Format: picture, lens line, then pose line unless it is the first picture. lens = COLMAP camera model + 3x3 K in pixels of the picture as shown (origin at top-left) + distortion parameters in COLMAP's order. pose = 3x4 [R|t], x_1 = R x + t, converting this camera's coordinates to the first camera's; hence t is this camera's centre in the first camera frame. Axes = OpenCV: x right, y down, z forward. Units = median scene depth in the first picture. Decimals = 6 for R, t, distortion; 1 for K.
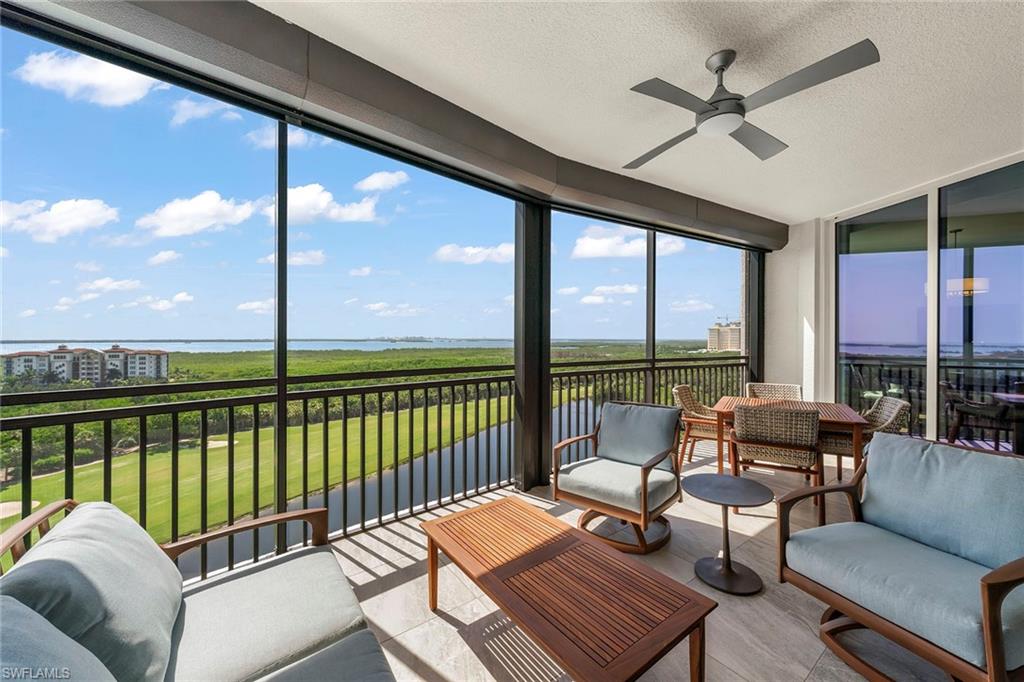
lens RADIAL K [[397.7, 0, 502.9], [0, 397.7, 337.9], [0, 0, 1]] dist [0.009782, -0.000267]
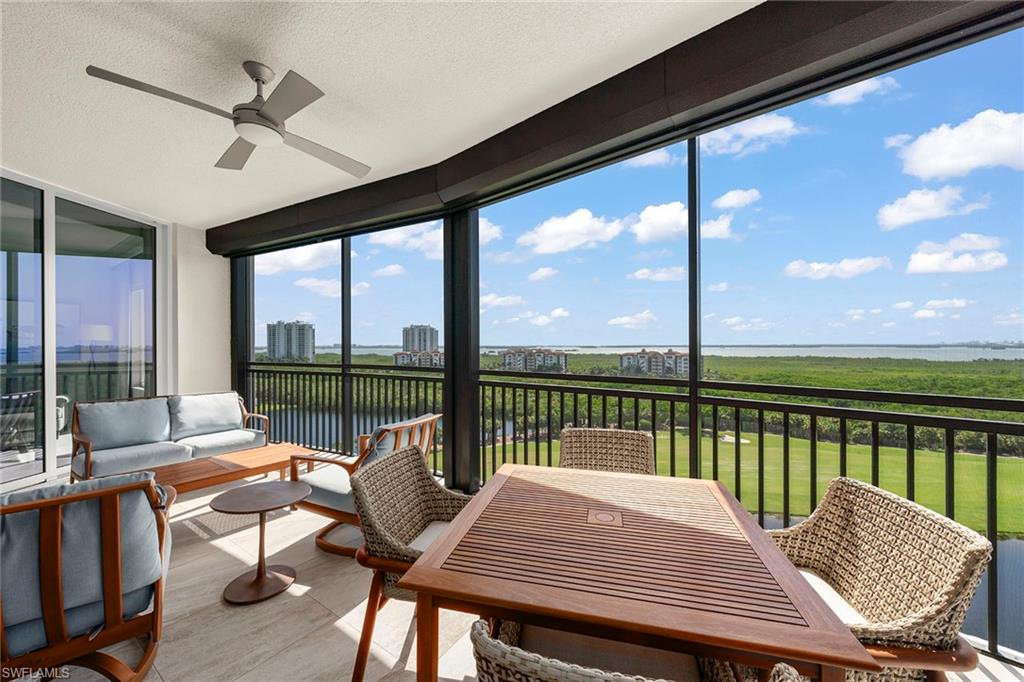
lens RADIAL K [[378.9, 0, 499.0], [0, 378.9, 342.5], [0, 0, 1]] dist [-0.005573, -0.000028]
pose [[0.302394, -0.007006, -0.953157, 0.267022], [0.004621, 0.999972, -0.005885, 0.000883], [0.953172, -0.002625, 0.302418, 0.207172]]
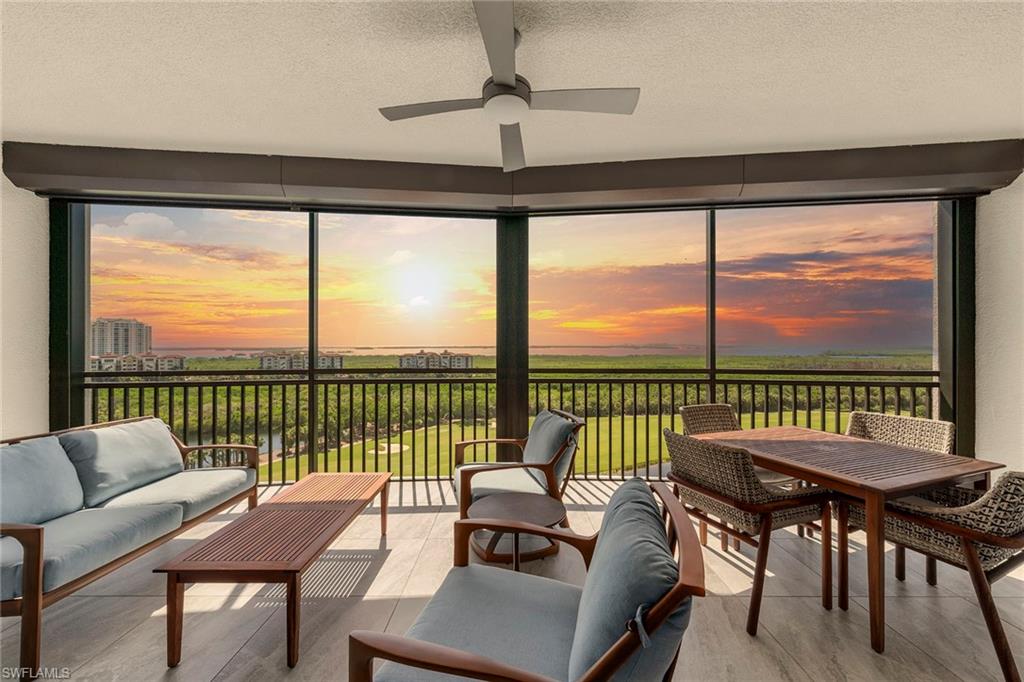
lens RADIAL K [[378.9, 0, 500.5], [0, 378.9, 345.3], [0, 0, 1]] dist [-0.005573, -0.000028]
pose [[0.788899, -0.002162, -0.614519, 0.175618], [0.003320, 0.999994, 0.000744, 0.000846], [0.614514, -0.002627, 0.788902, 0.052653]]
